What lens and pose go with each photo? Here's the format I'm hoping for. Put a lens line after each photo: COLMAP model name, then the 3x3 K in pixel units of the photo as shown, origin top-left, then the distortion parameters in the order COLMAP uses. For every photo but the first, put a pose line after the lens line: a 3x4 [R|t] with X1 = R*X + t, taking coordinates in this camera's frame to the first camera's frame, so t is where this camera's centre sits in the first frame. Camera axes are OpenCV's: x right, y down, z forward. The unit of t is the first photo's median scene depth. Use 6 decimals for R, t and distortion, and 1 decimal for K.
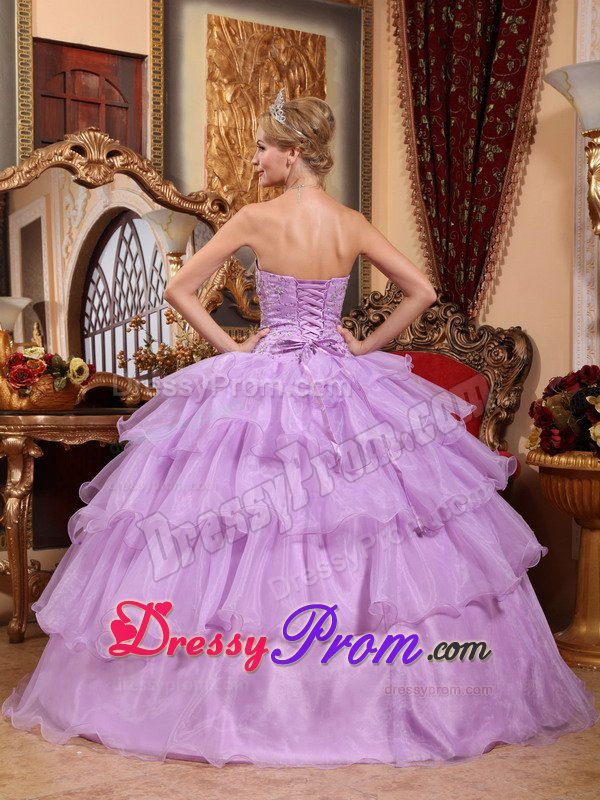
lens RADIAL K [[1241.7, 0, 301.7], [0, 1241.7, 397.4], [0, 0, 1]] dist [0.114482, 0.000000]
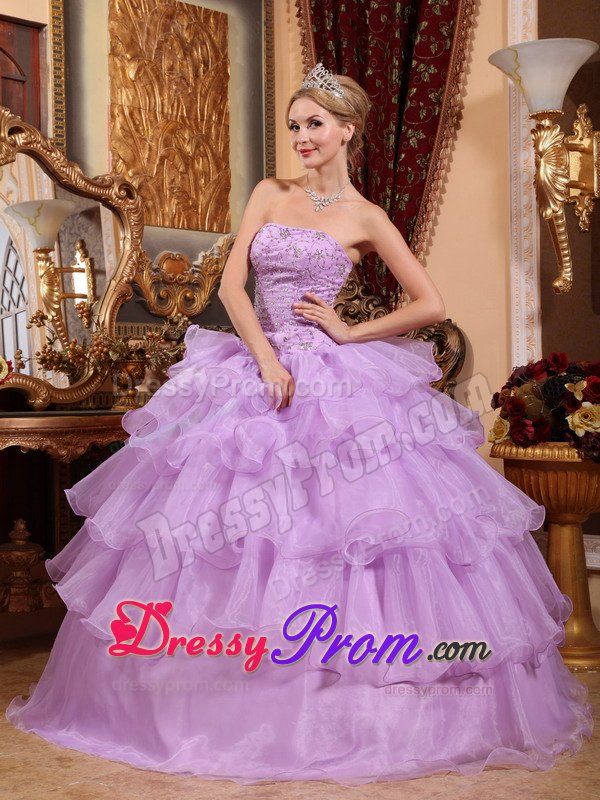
lens RADIAL K [[1284.8, 0, 297.0], [0, 1284.8, 391.8], [0, 0, 1]] dist [0.113186, 0.000000]
pose [[0.986138, -0.016691, 0.165086, -0.102076], [0.019998, 0.999631, -0.018388, 0.014304], [-0.164718, 0.021434, 0.986108, 0.043539]]
